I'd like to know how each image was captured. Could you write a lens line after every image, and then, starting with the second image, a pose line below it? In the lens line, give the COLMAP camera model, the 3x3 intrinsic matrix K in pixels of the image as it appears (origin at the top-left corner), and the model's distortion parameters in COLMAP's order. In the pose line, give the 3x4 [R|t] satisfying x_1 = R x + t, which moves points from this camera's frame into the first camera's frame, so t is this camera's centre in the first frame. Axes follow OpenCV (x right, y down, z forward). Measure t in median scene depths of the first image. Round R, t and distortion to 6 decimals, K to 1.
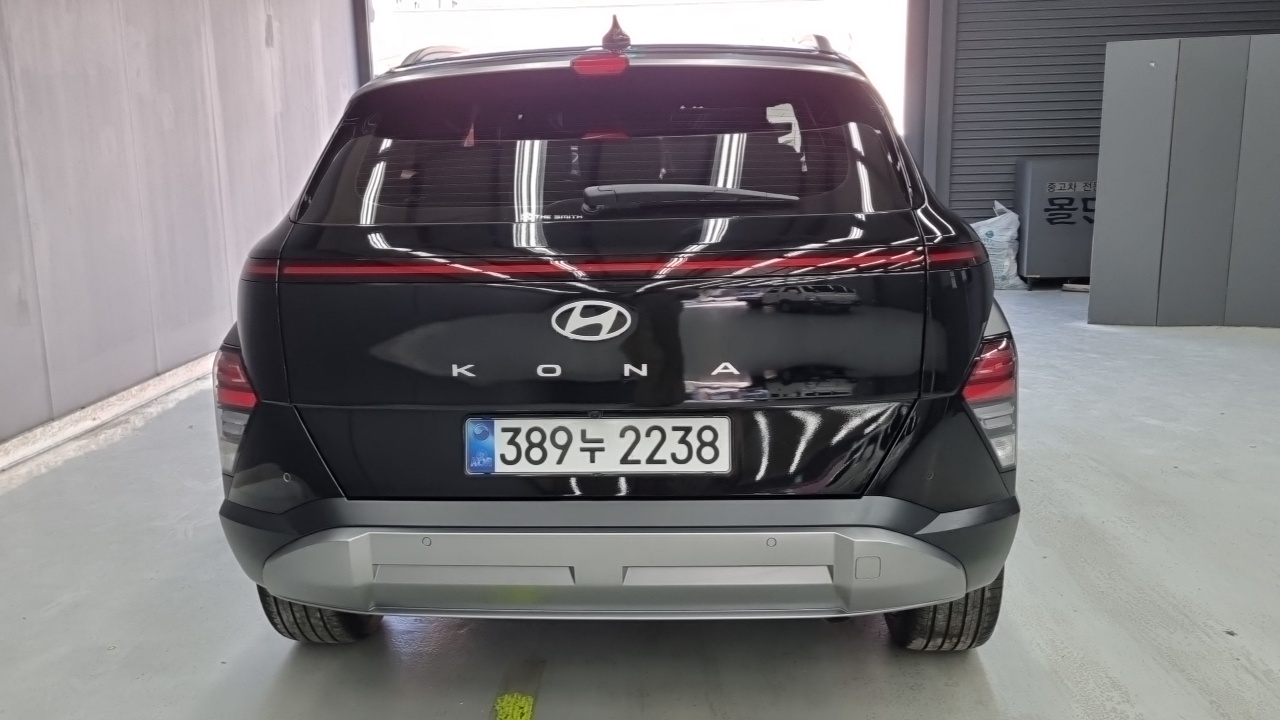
lens RADIAL K [[969.3, 0, 644.1], [0, 969.3, 289.4], [0, 0, 1]] dist [0.033923, -0.017512]
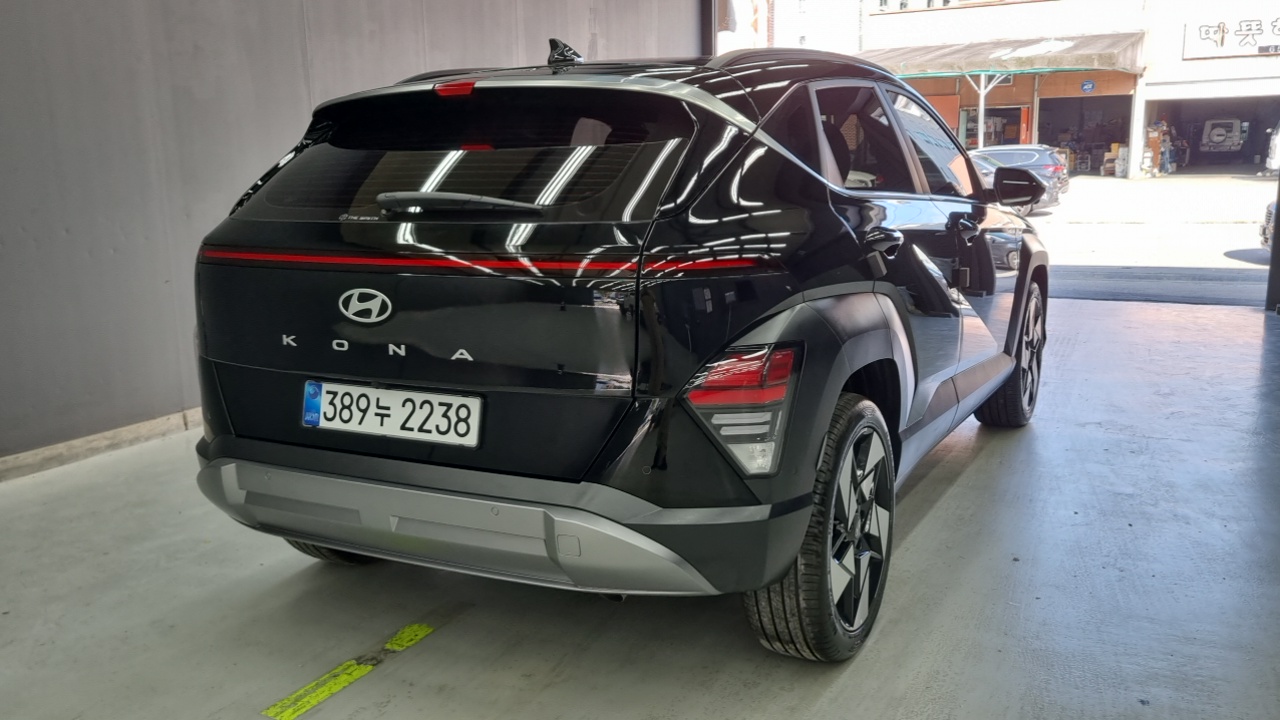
lens RADIAL K [[969.3, 0, 655.7], [0, 969.3, 300.3], [0, 0, 1]] dist [0.033923, -0.017512]
pose [[0.927807, 0.055658, -0.368886, 0.584665], [-0.051973, 0.998450, 0.019926, -0.013665], [0.369423, 0.000684, 0.929261, 0.017169]]
